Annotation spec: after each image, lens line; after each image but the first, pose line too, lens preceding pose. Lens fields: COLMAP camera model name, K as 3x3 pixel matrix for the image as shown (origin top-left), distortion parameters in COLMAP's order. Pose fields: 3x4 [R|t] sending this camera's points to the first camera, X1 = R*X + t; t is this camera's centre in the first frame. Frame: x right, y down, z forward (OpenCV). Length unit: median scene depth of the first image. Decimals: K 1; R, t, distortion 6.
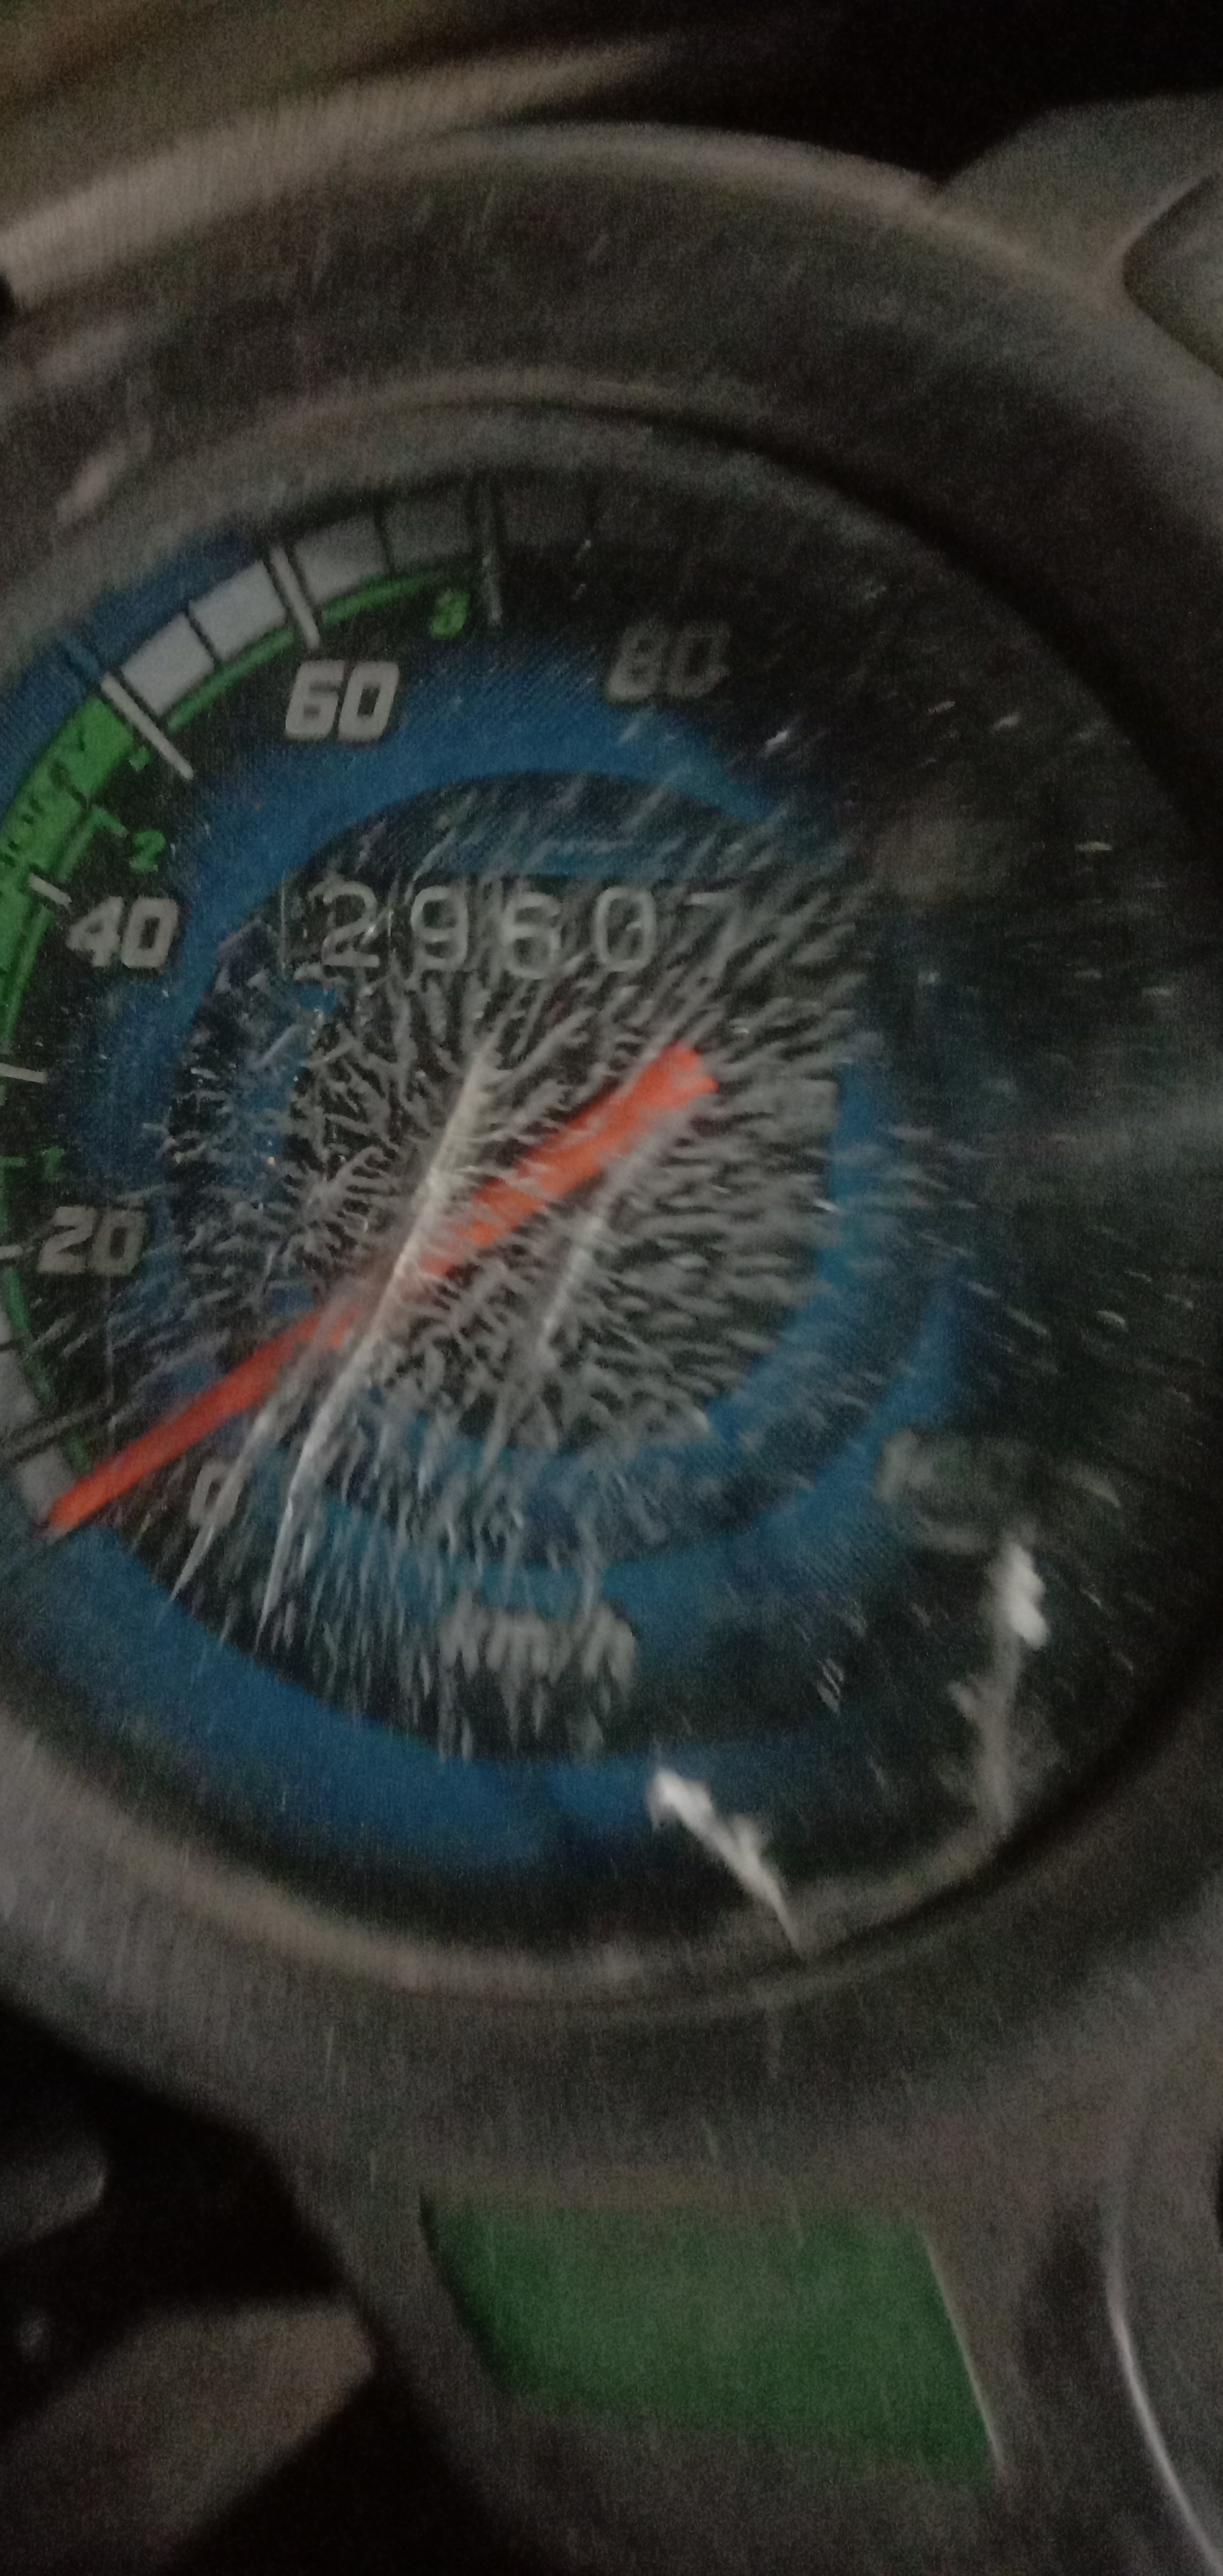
lens RADIAL K [[2286.3, 0, 643.1], [0, 2286.3, 1388.8], [0, 0, 1]] dist [0.024659, -0.104626]
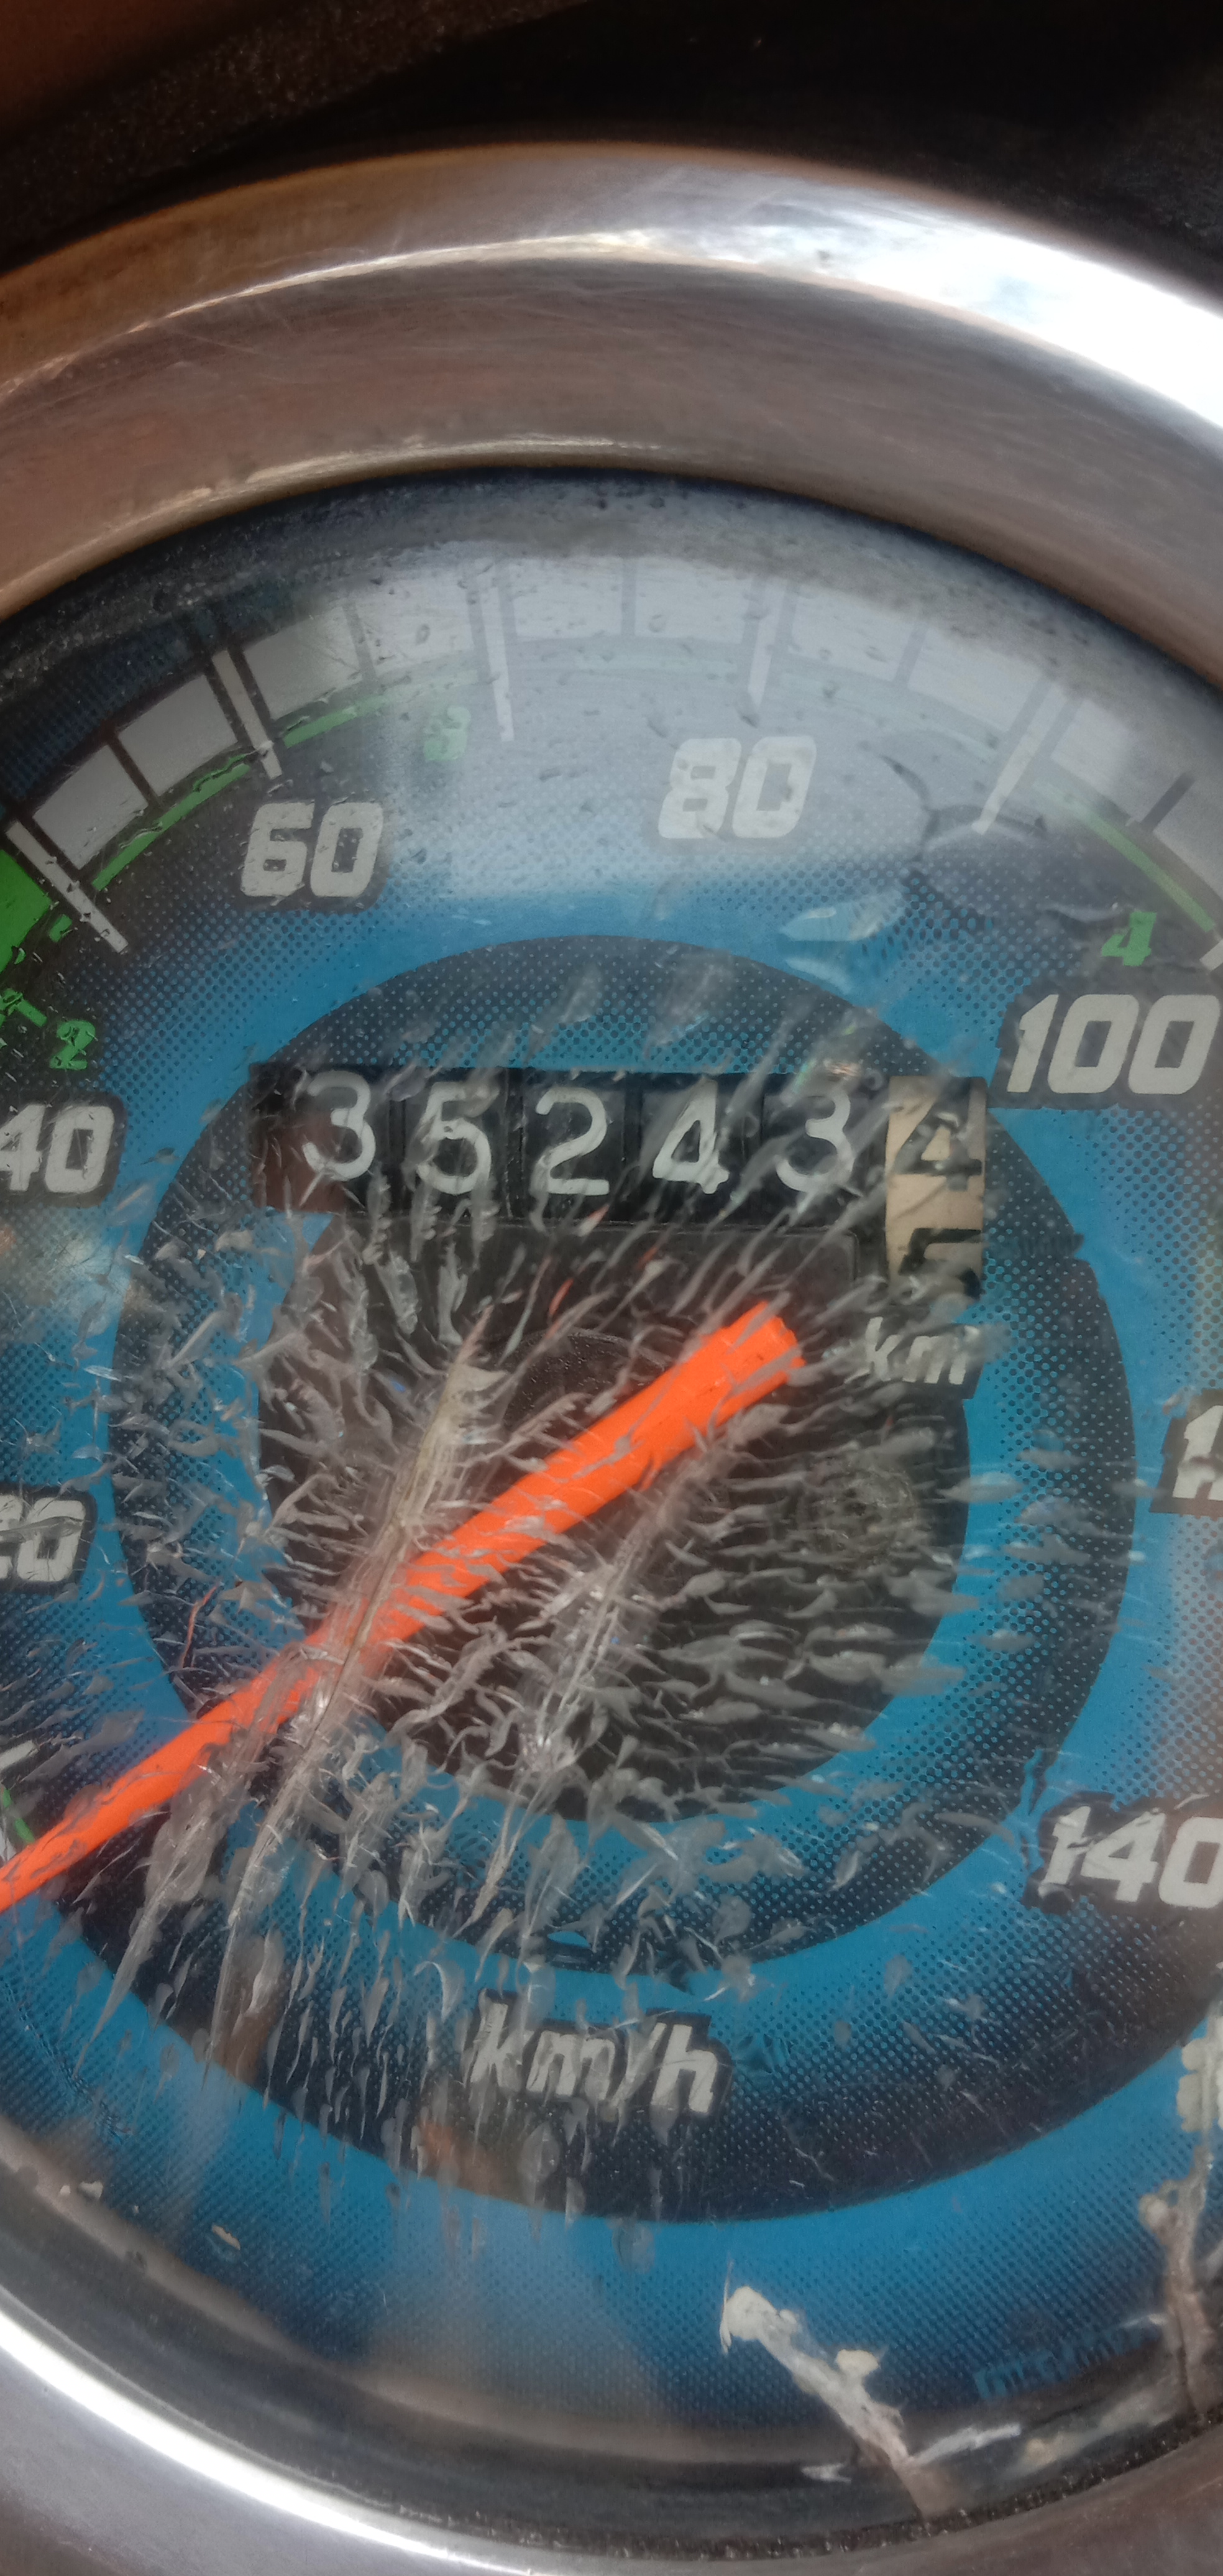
lens RADIAL K [[2383.5, 0, 731.3], [0, 2383.5, 1360.6], [0, 0, 1]] dist [-0.005131, 0.000000]
pose [[0.997415, -0.008578, -0.071336, 0.066560], [0.007384, 0.999829, -0.016979, -0.125964], [0.071470, 0.016408, 0.997308, 0.243328]]
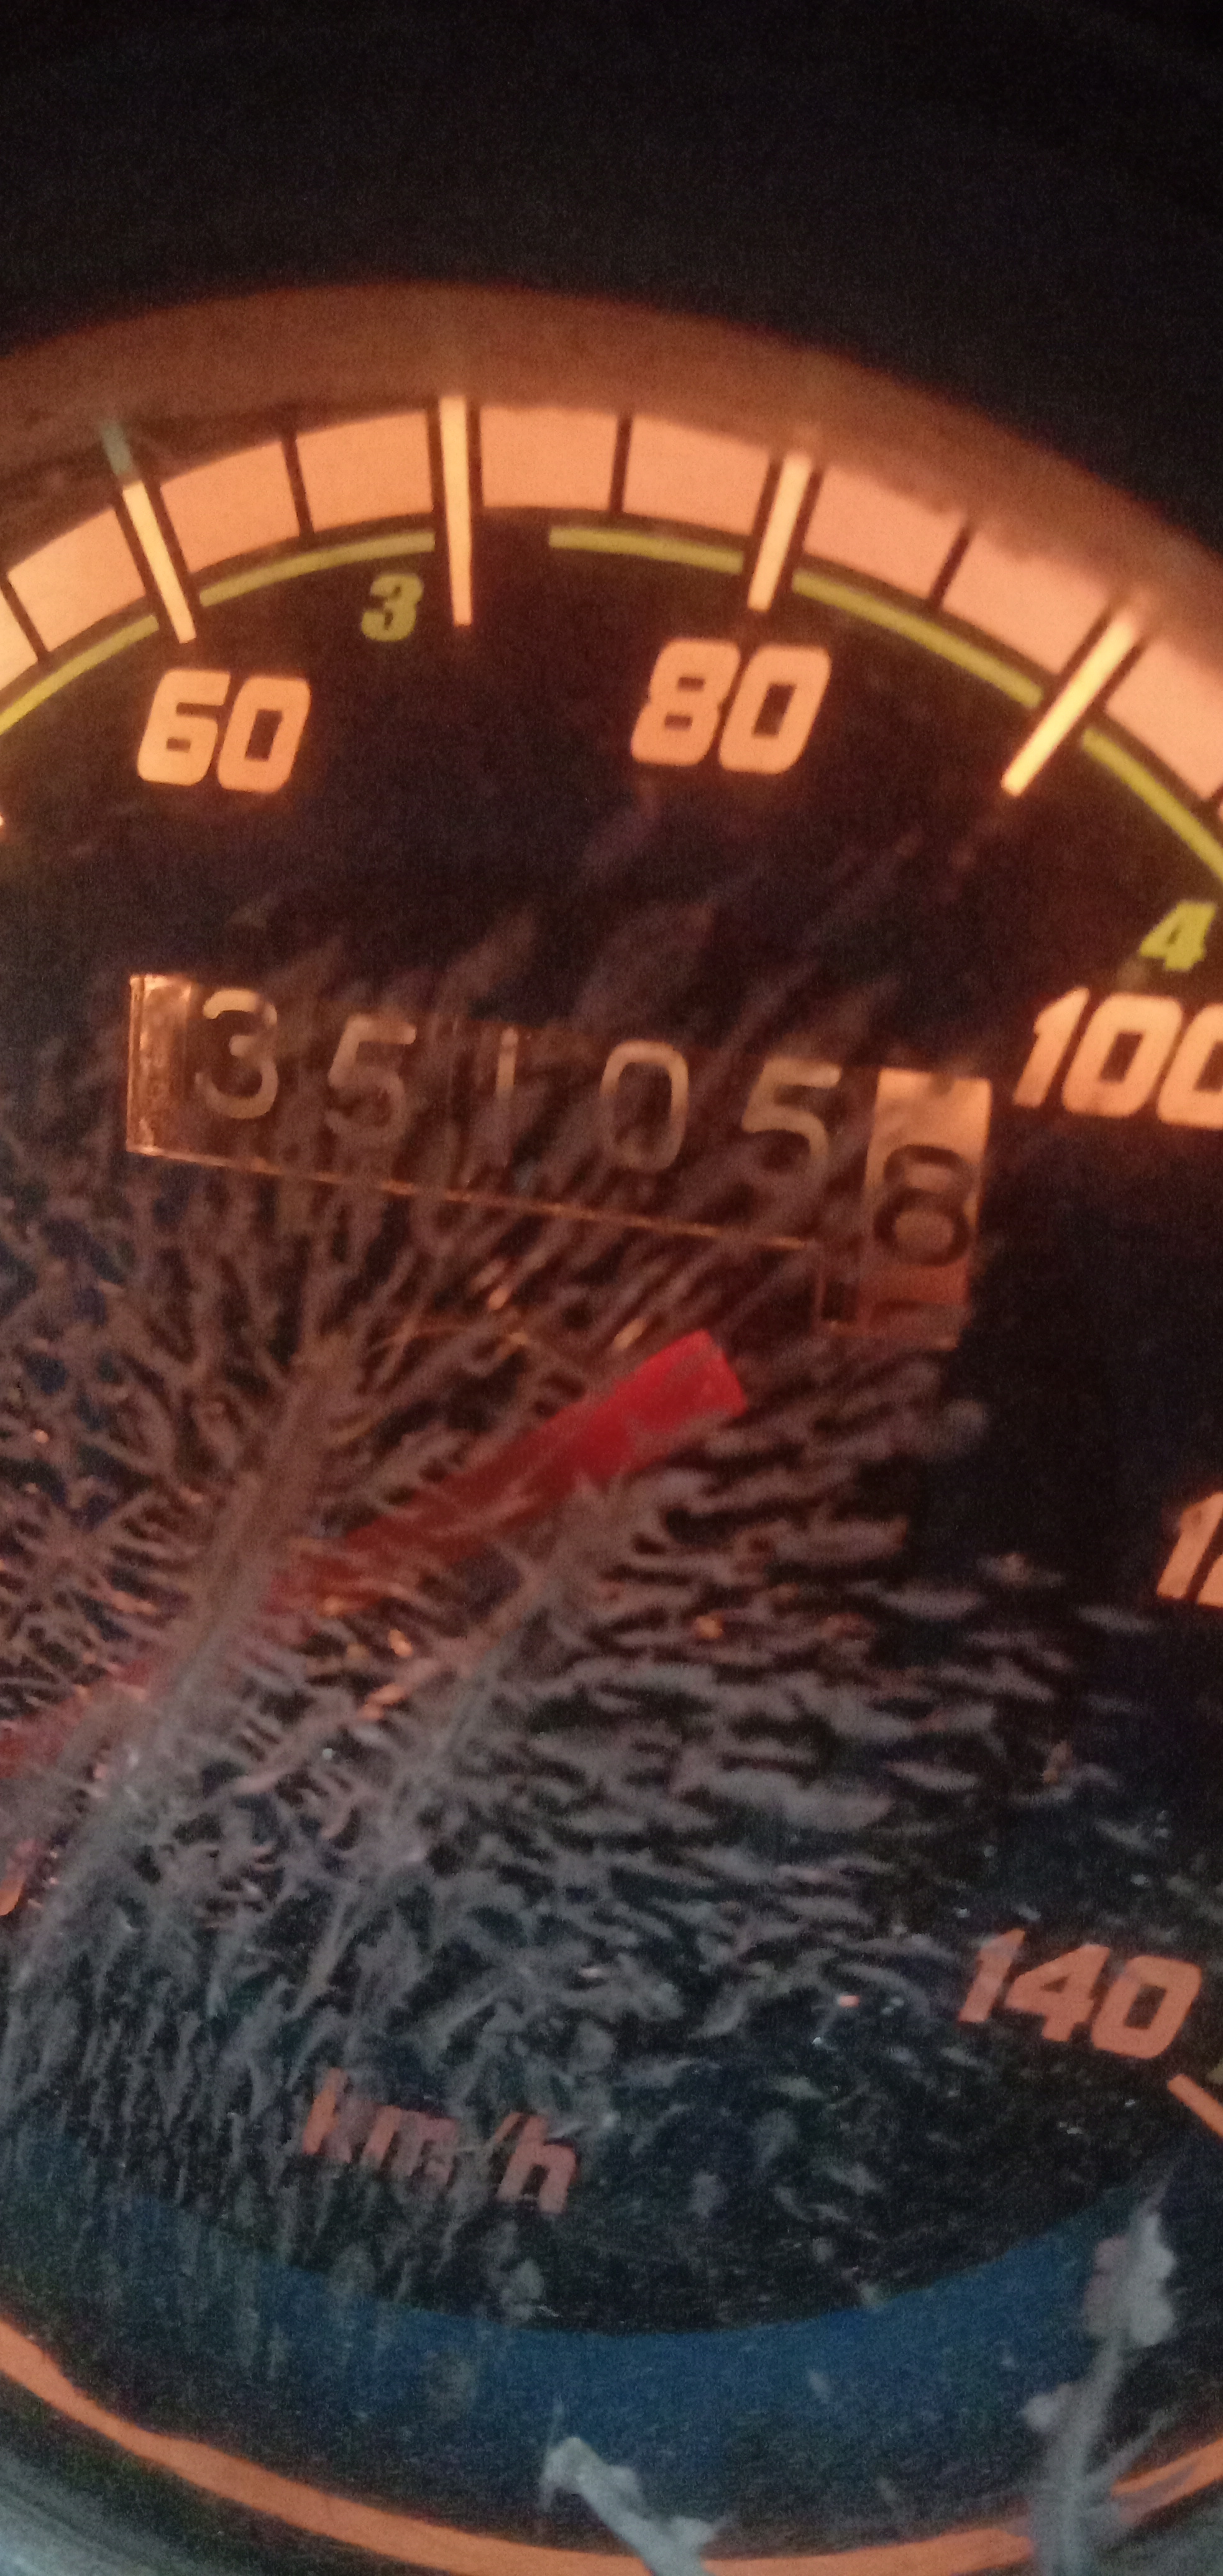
lens RADIAL K [[2383.5, 0, 721.2], [0, 2383.5, 1394.1], [0, 0, 1]] dist [-0.005131, 0.000000]
pose [[0.993054, 0.091898, -0.073476, 0.077630], [-0.088036, 0.994642, 0.054186, -0.177948], [0.078062, -0.047341, 0.995824, 0.368860]]
